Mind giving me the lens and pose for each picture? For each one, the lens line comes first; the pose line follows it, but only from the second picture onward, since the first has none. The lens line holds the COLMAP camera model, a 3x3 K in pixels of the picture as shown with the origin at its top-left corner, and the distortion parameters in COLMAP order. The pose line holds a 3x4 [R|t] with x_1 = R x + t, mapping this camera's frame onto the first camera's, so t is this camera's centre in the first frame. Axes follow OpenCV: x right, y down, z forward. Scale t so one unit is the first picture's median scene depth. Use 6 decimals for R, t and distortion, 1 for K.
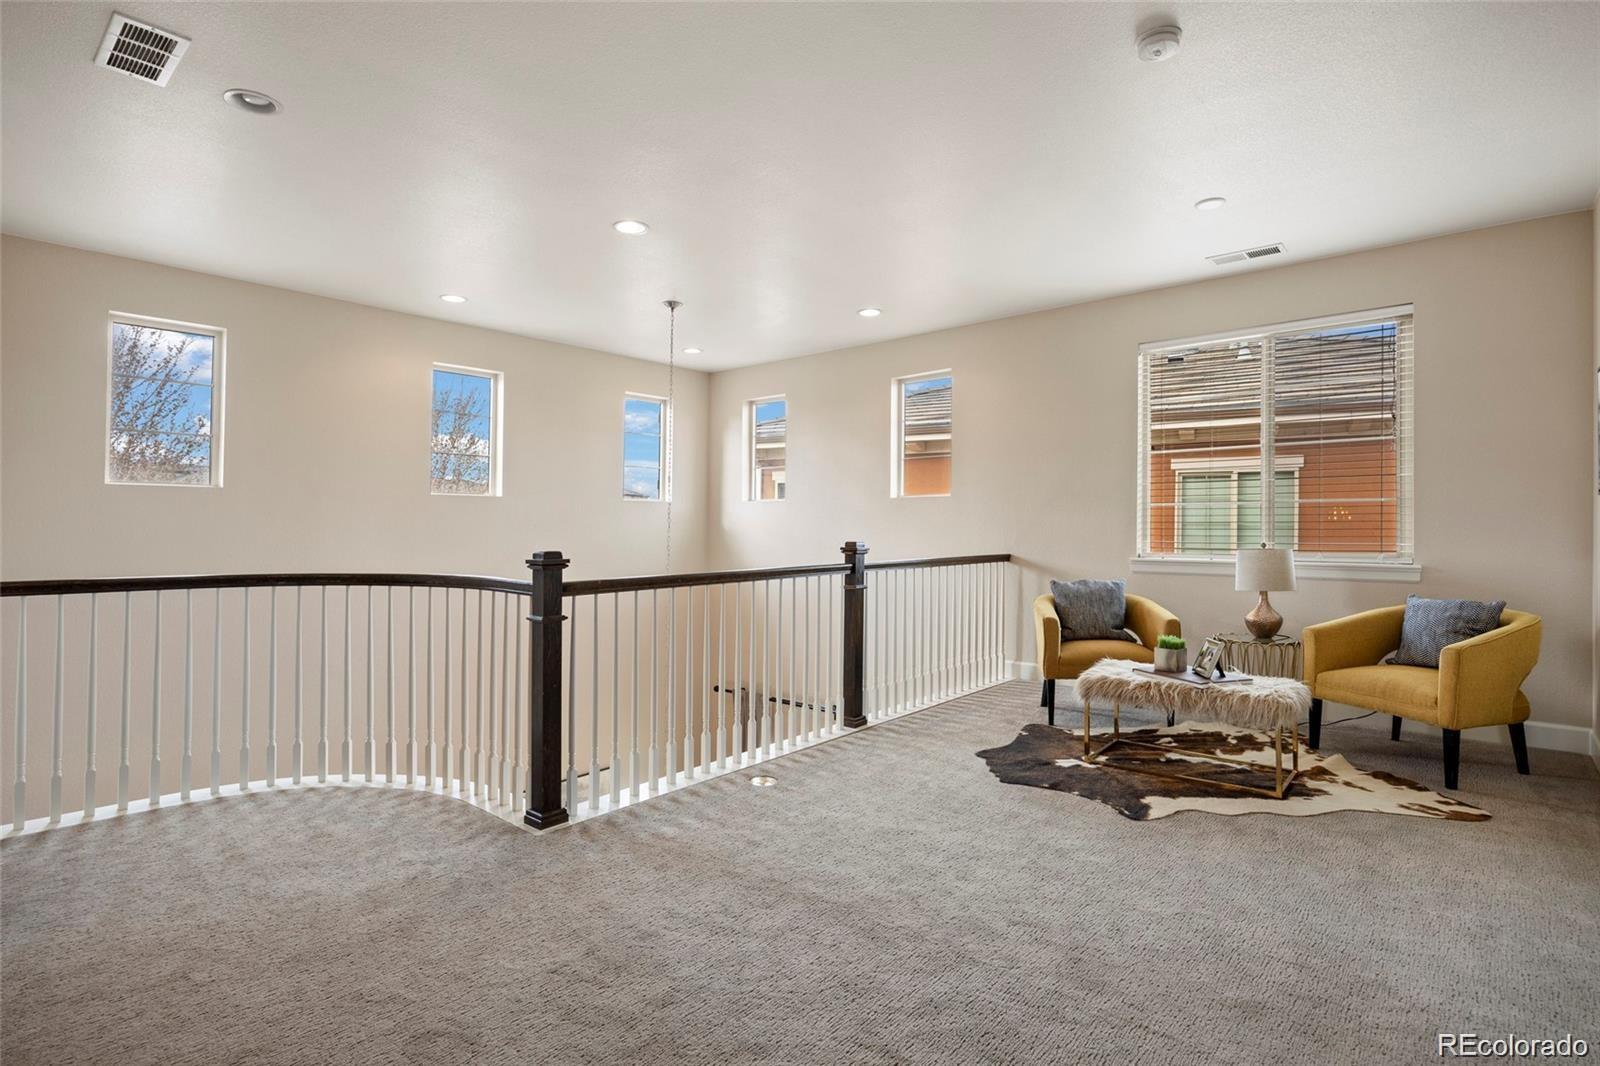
lens RADIAL K [[803.0, 0, 800.7], [0, 803.0, 522.9], [0, 0, 1]] dist [-0.004379, -0.000895]
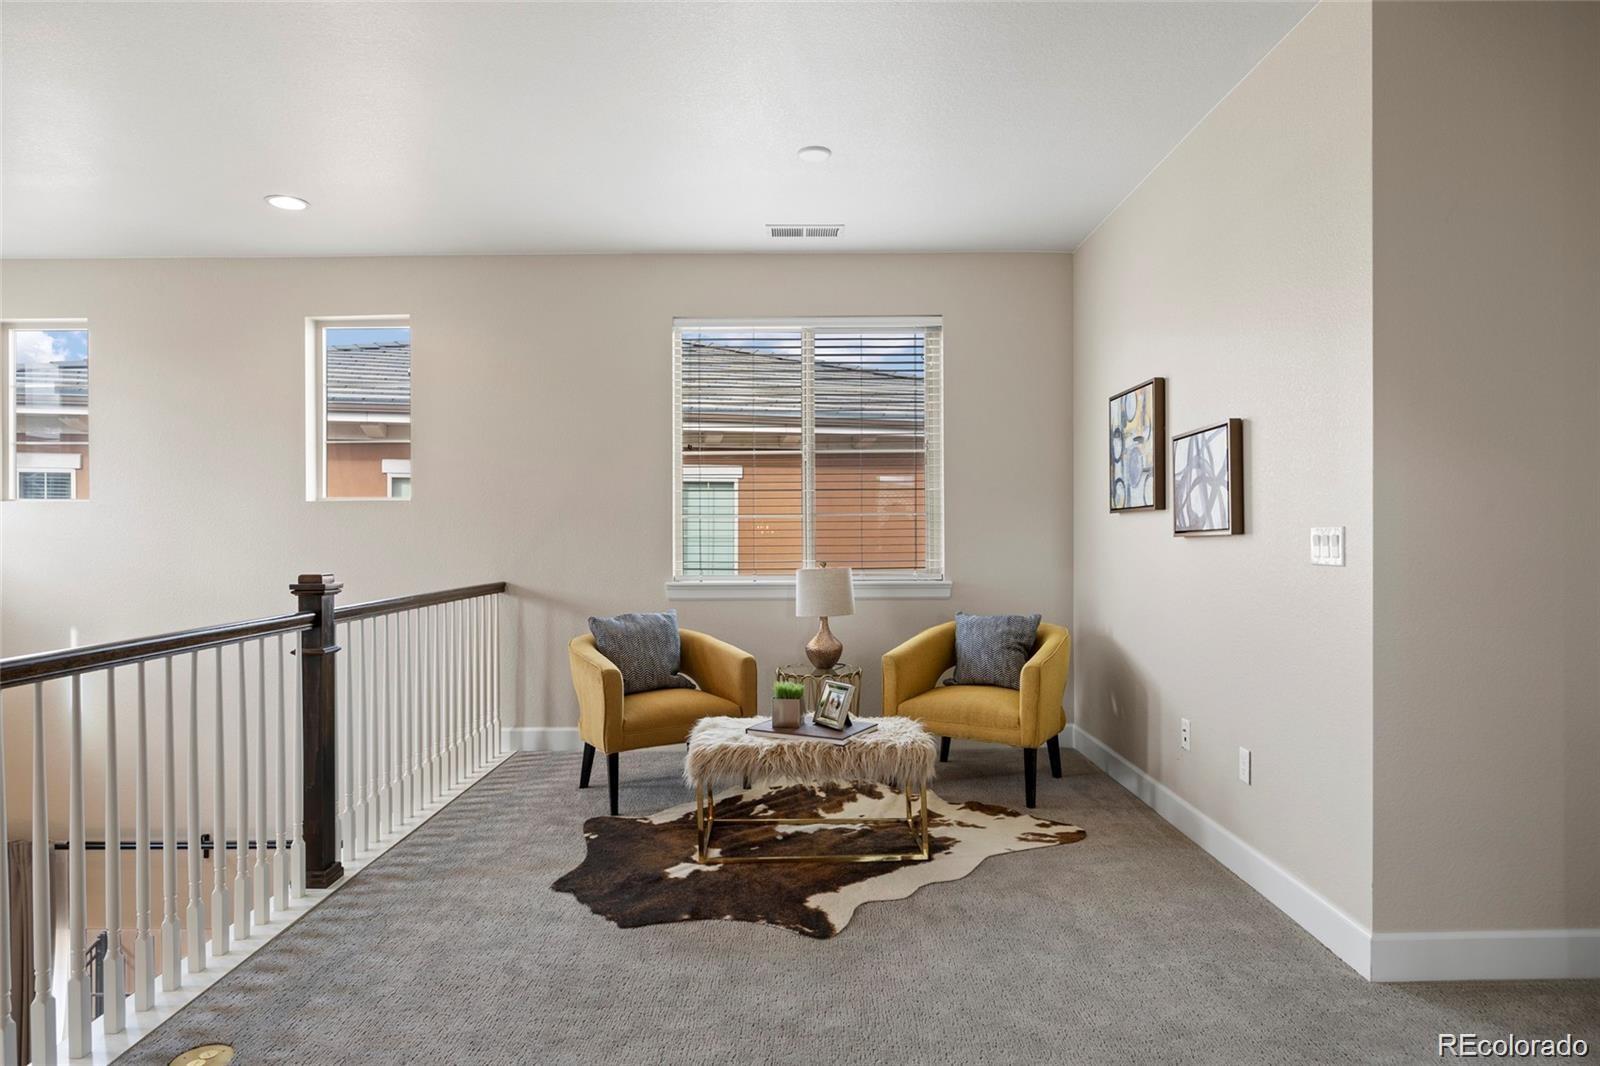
lens RADIAL K [[913.7, 0, 801.4], [0, 913.7, 550.5], [0, 0, 1]] dist [-0.005259, 0.000582]
pose [[0.750306, -0.013603, 0.660951, -0.112784], [0.002156, 0.999833, 0.018129, -0.005943], [-0.661088, -0.012177, 0.750210, 0.267358]]
